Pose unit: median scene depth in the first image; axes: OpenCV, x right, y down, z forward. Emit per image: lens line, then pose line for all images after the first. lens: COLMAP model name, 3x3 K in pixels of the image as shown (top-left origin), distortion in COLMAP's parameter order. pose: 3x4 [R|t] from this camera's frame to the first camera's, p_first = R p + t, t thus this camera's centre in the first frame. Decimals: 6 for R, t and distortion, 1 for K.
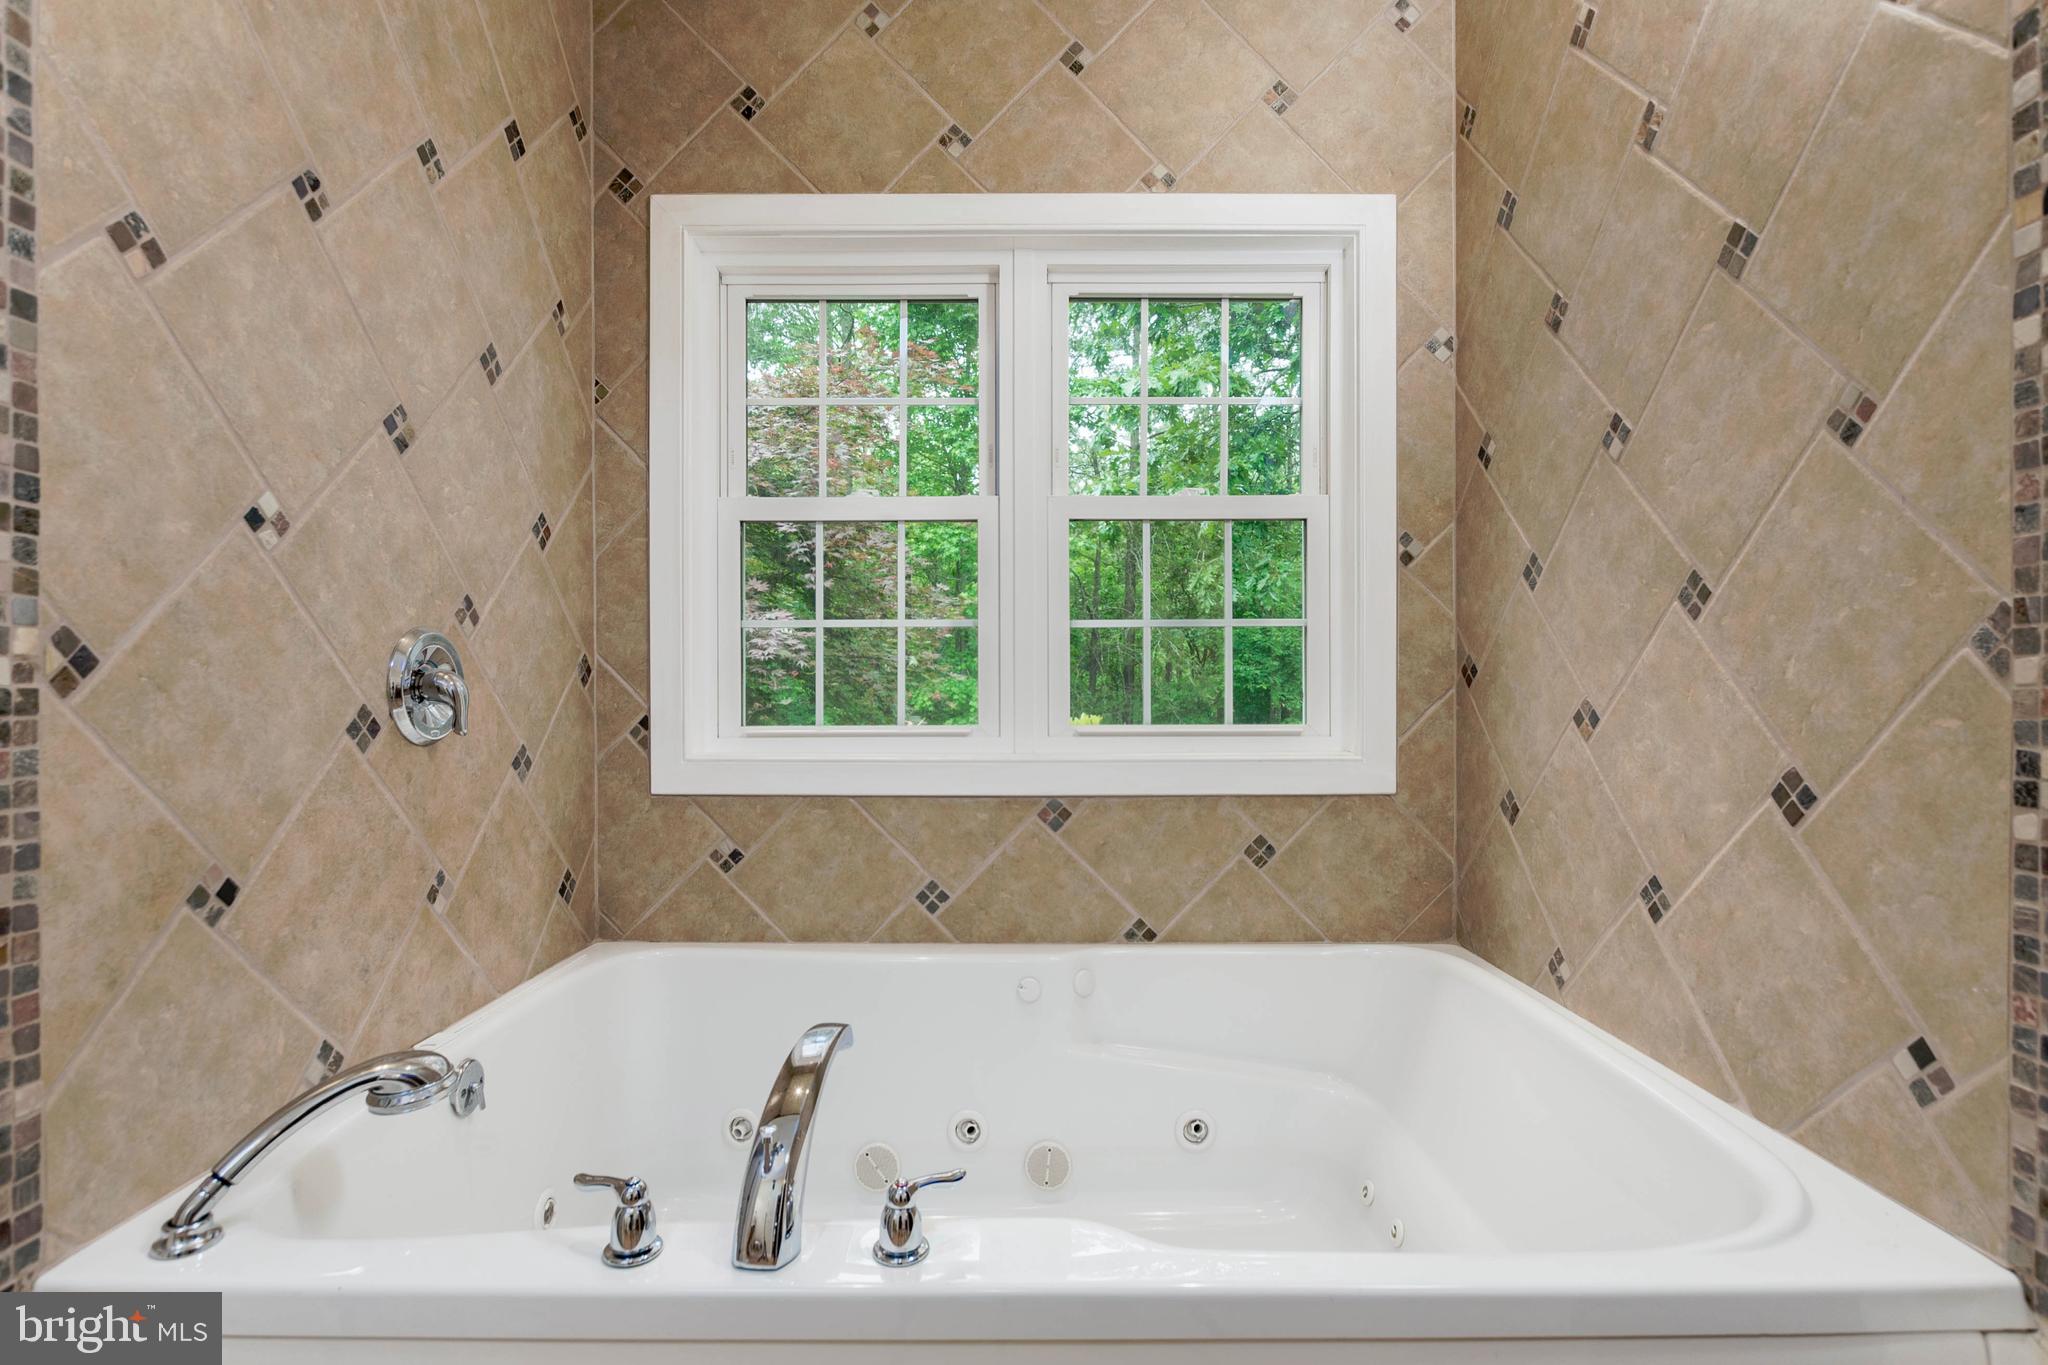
lens RADIAL K [[1016.6, 0, 1024.0], [0, 1016.6, 682.5], [0, 0, 1]] dist [-0.000366, -0.001091]
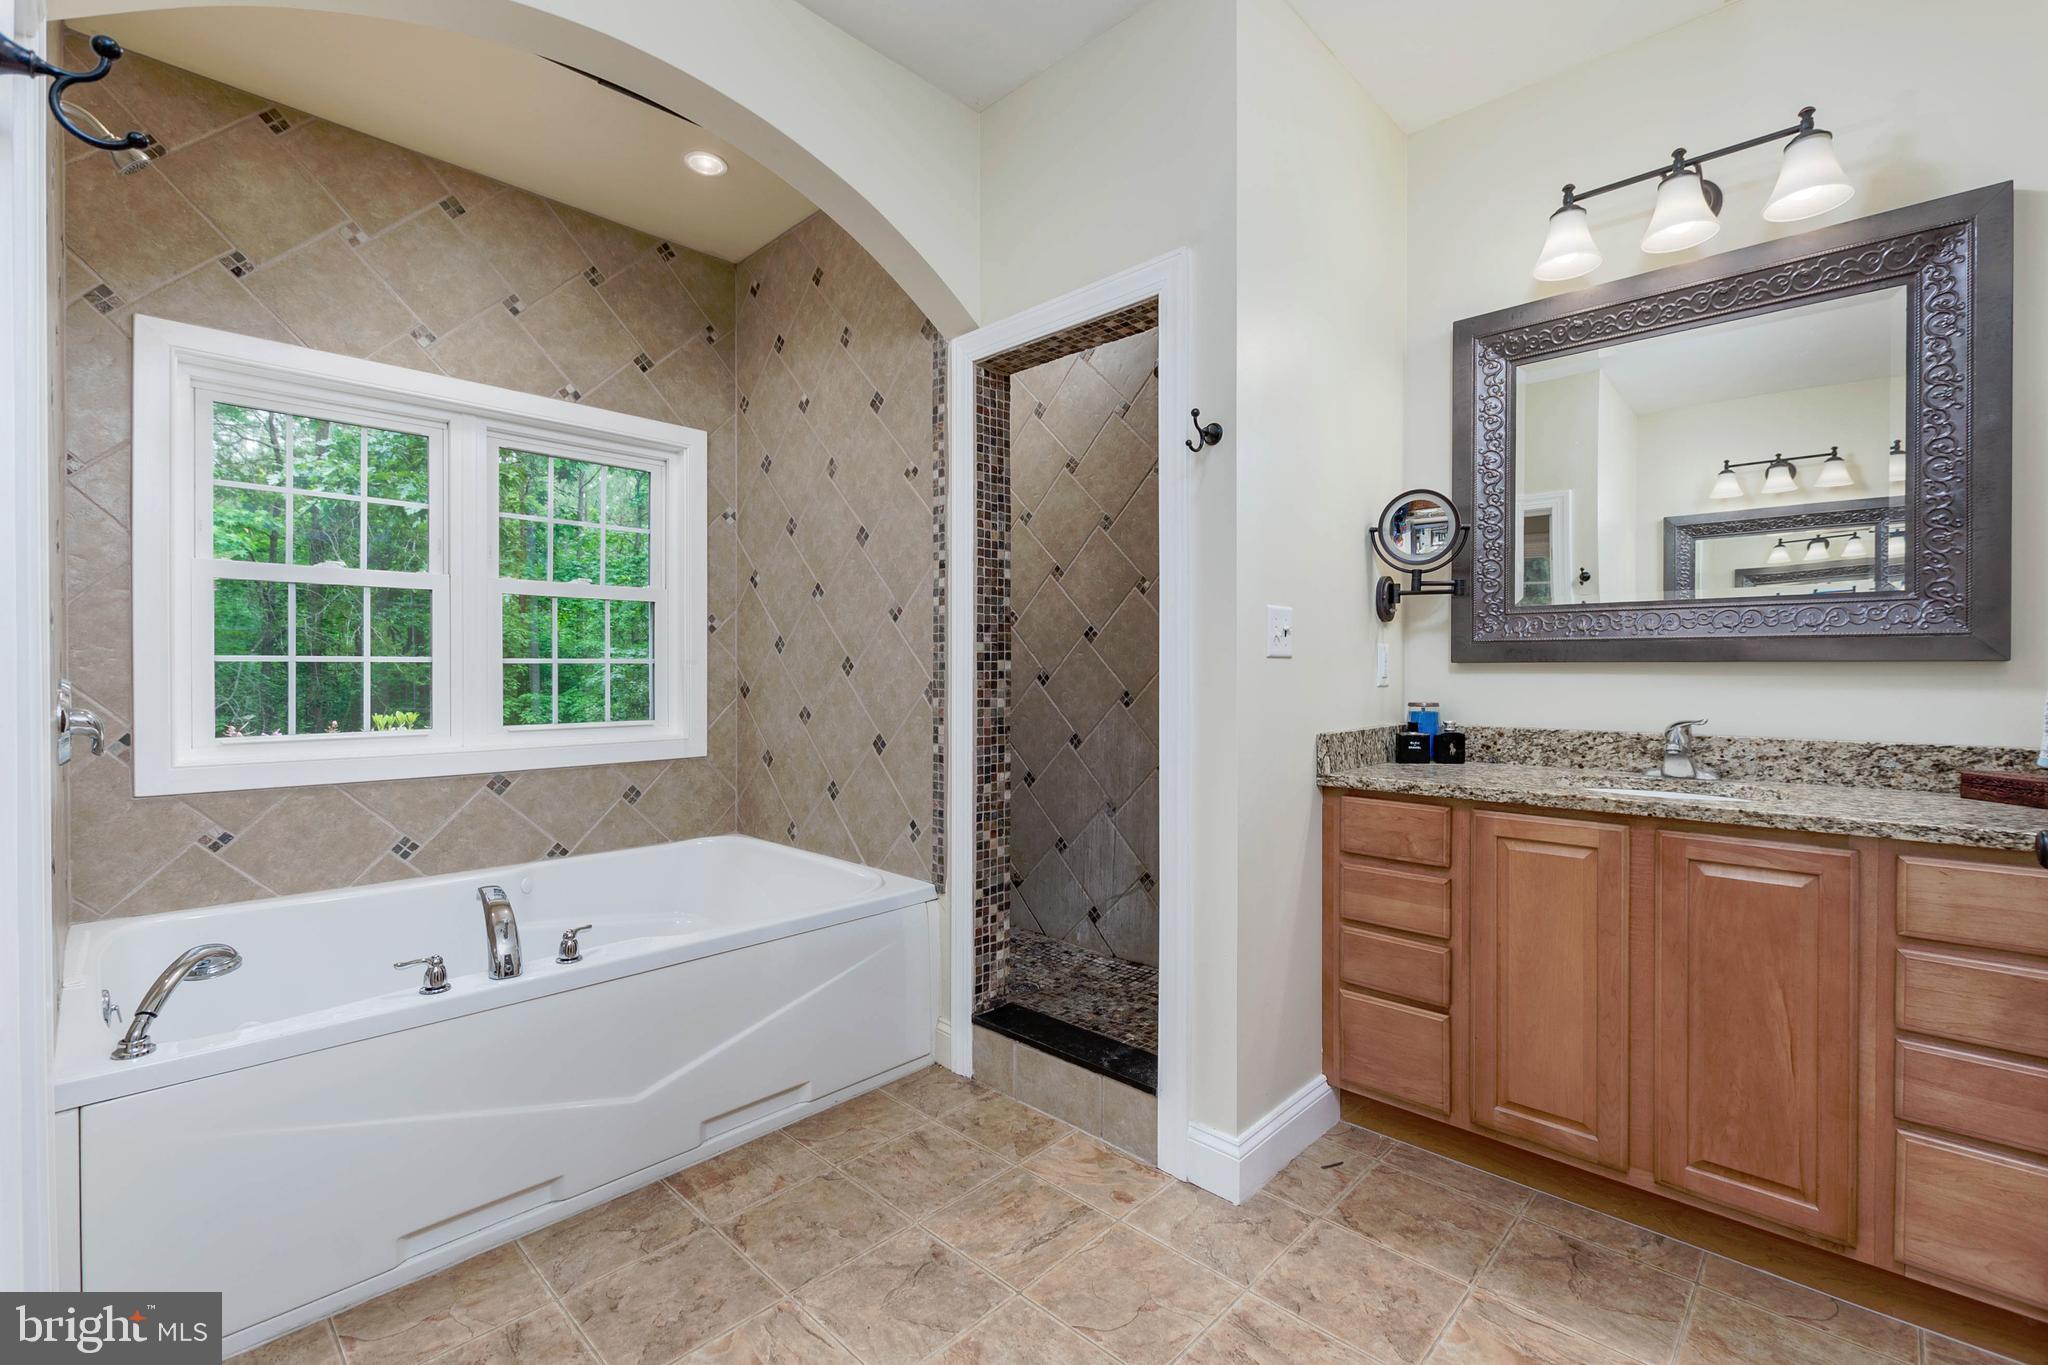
lens RADIAL K [[884.0, 0, 1024.0], [0, 884.0, 682.5], [0, 0, 1]] dist [-0.002583, -0.000505]
pose [[0.694259, -0.007716, 0.719684, -0.388662], [-0.005511, 0.999856, 0.016036, -0.053506], [-0.719704, -0.015100, 0.694117, -0.528031]]
